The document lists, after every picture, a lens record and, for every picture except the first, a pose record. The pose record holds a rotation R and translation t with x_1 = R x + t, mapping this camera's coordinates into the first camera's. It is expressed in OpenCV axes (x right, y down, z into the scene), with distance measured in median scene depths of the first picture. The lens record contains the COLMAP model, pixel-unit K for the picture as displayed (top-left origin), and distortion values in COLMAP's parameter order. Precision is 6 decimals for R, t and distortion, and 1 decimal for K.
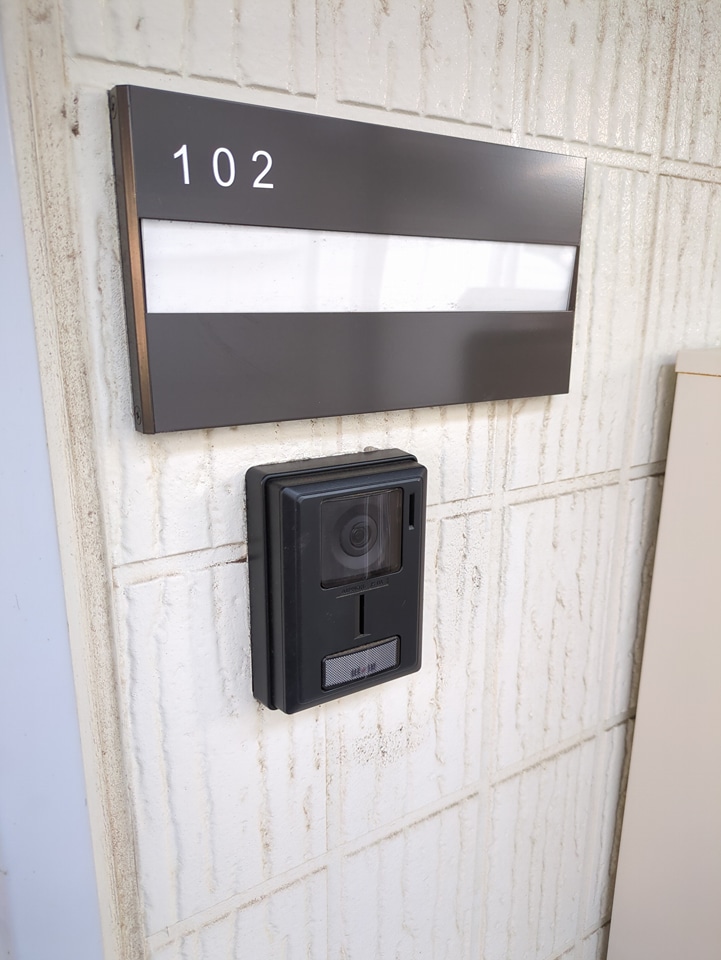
lens RADIAL K [[730.1, 0, 361.3], [0, 730.1, 504.7], [0, 0, 1]] dist [-0.000809, -0.003196]
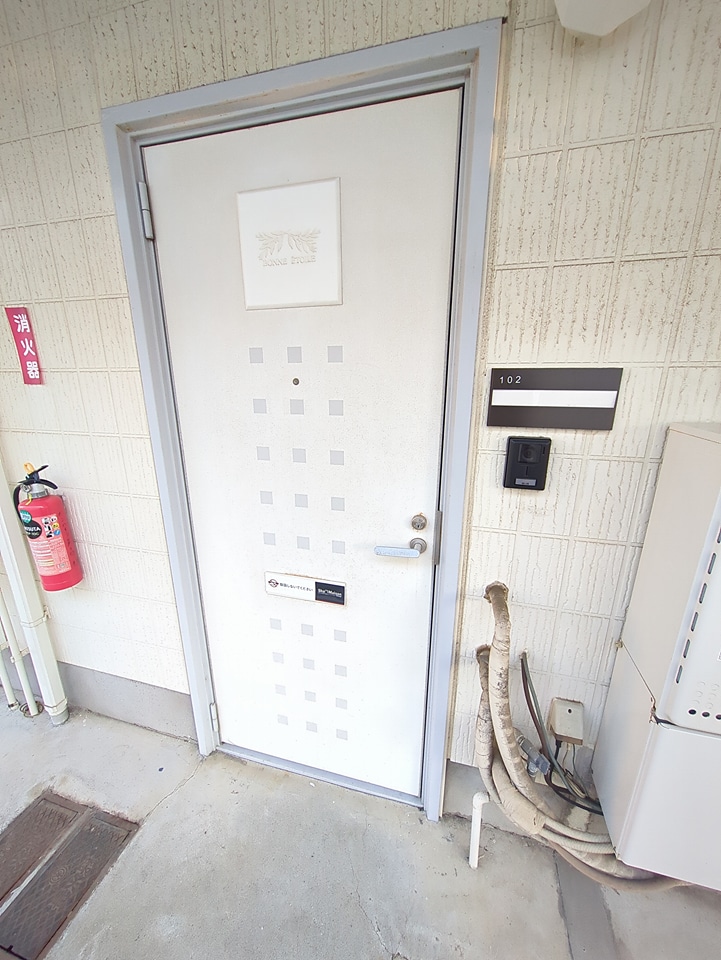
lens RADIAL K [[377.8, 0, 360.5], [0, 377.8, 480.0], [0, 0, 1]] dist [-0.000815, -0.000216]
pose [[0.649313, 0.205524, -0.732225, 1.035580], [-0.202463, 0.974762, 0.094062, 0.186832], [0.733077, 0.087173, 0.674536, -1.323342]]
